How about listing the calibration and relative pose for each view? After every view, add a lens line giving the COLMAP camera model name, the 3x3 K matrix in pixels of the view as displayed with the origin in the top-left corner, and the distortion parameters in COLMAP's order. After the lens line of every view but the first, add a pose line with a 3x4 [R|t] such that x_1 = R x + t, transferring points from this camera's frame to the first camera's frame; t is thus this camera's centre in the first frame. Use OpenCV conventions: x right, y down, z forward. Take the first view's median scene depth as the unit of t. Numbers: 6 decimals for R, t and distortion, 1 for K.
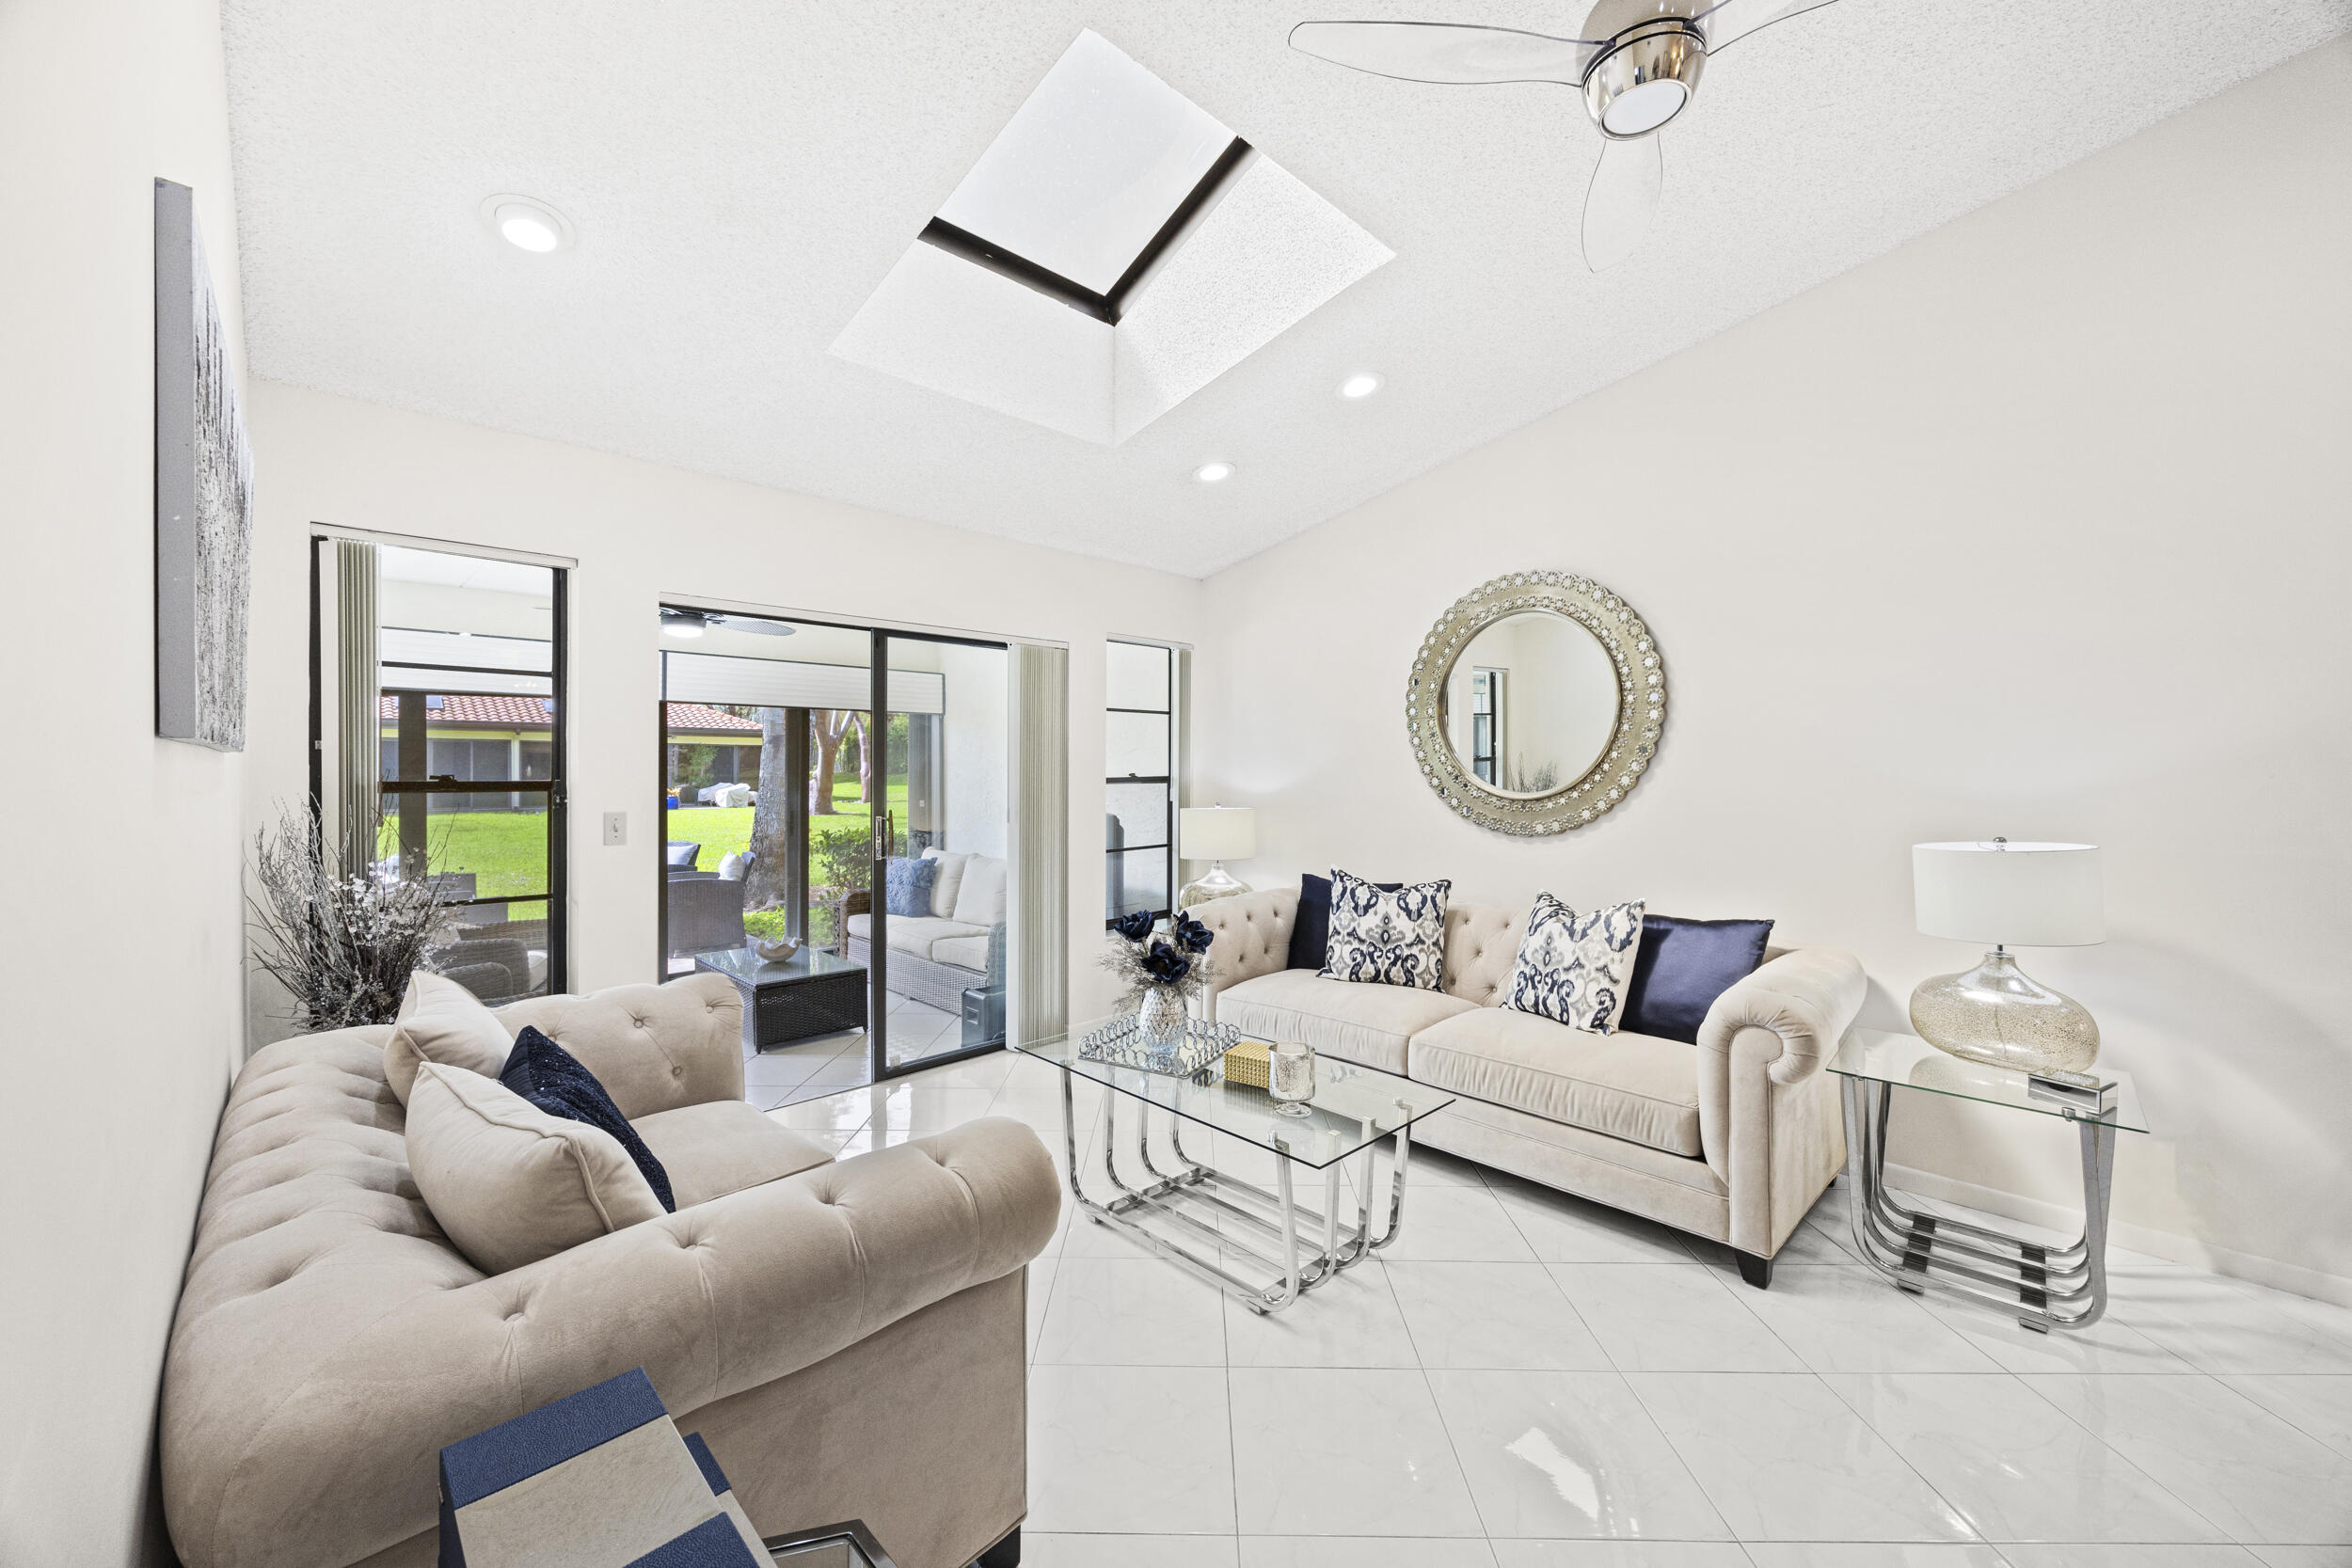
lens RADIAL K [[902.9, 0, 1201.9], [0, 902.9, 768.2], [0, 0, 1]] dist [-0.002062, 0.000625]
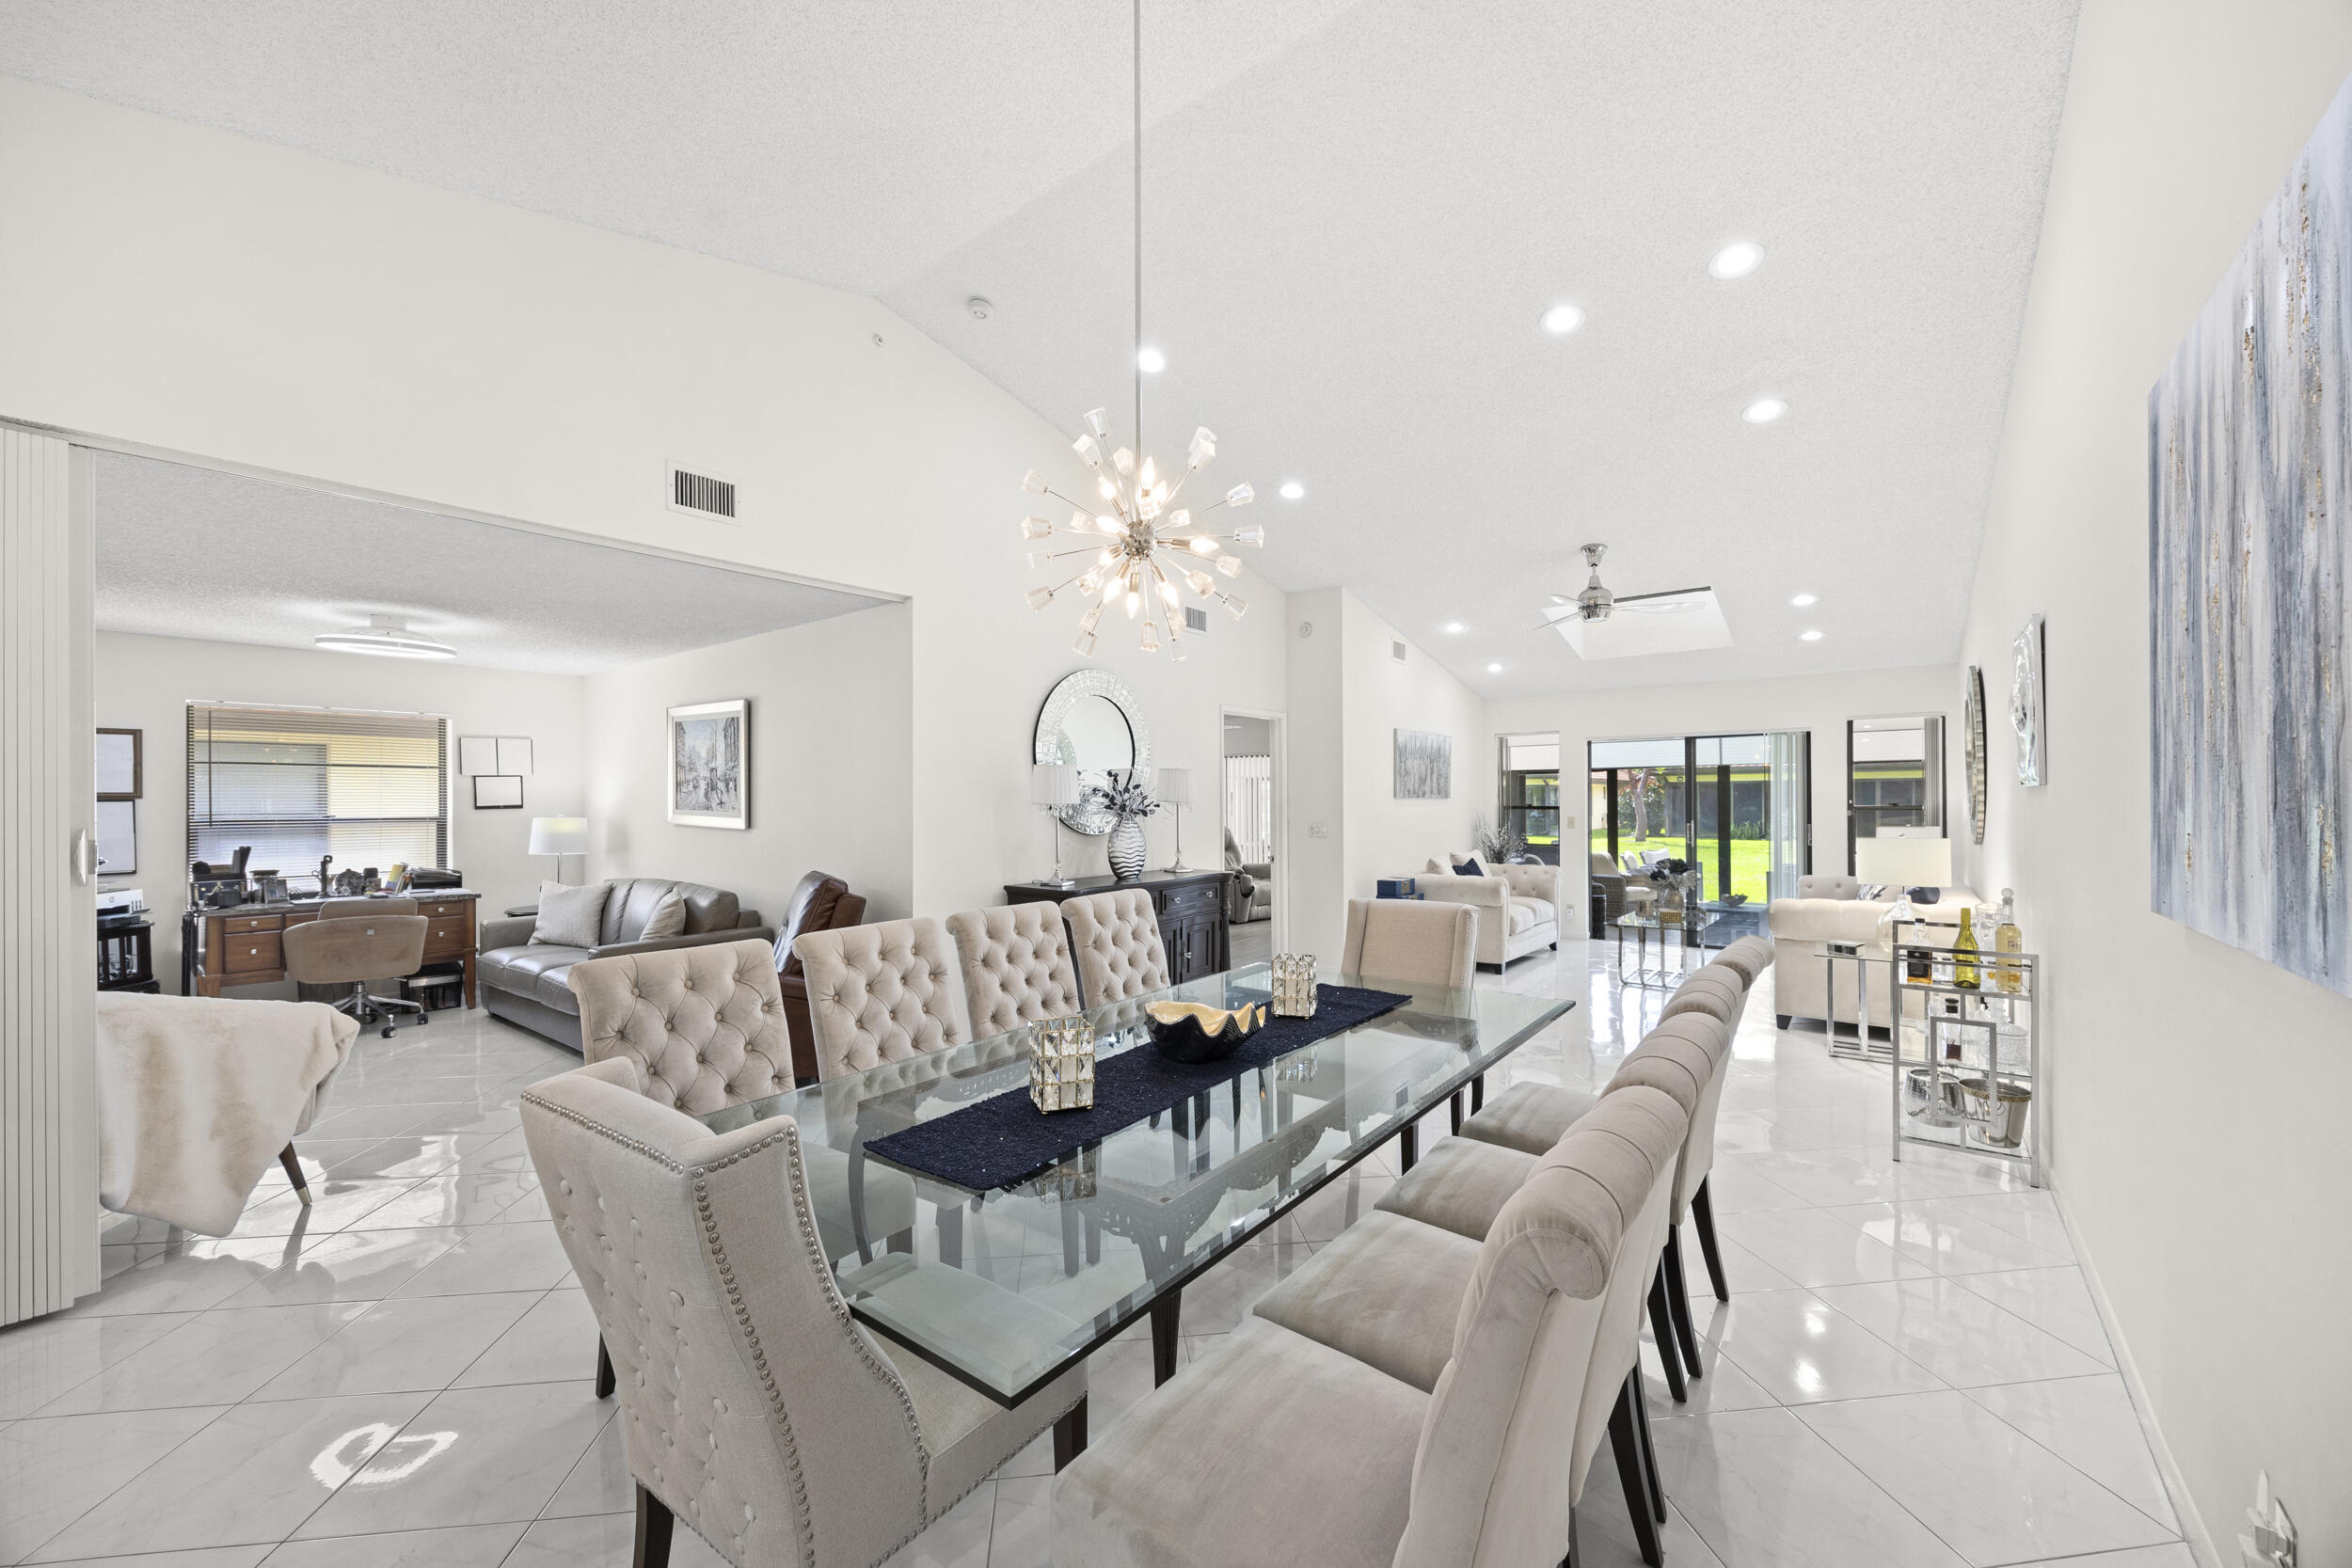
lens RADIAL K [[902.9, 0, 1169.7], [0, 902.9, 796.8], [0, 0, 1]] dist [-0.002062, 0.000625]
pose [[0.104253, -0.010179, -0.994499, 1.781383], [0.002678, 0.999947, -0.009954, 0.009667], [0.994547, -0.001625, 0.104275, -0.495446]]
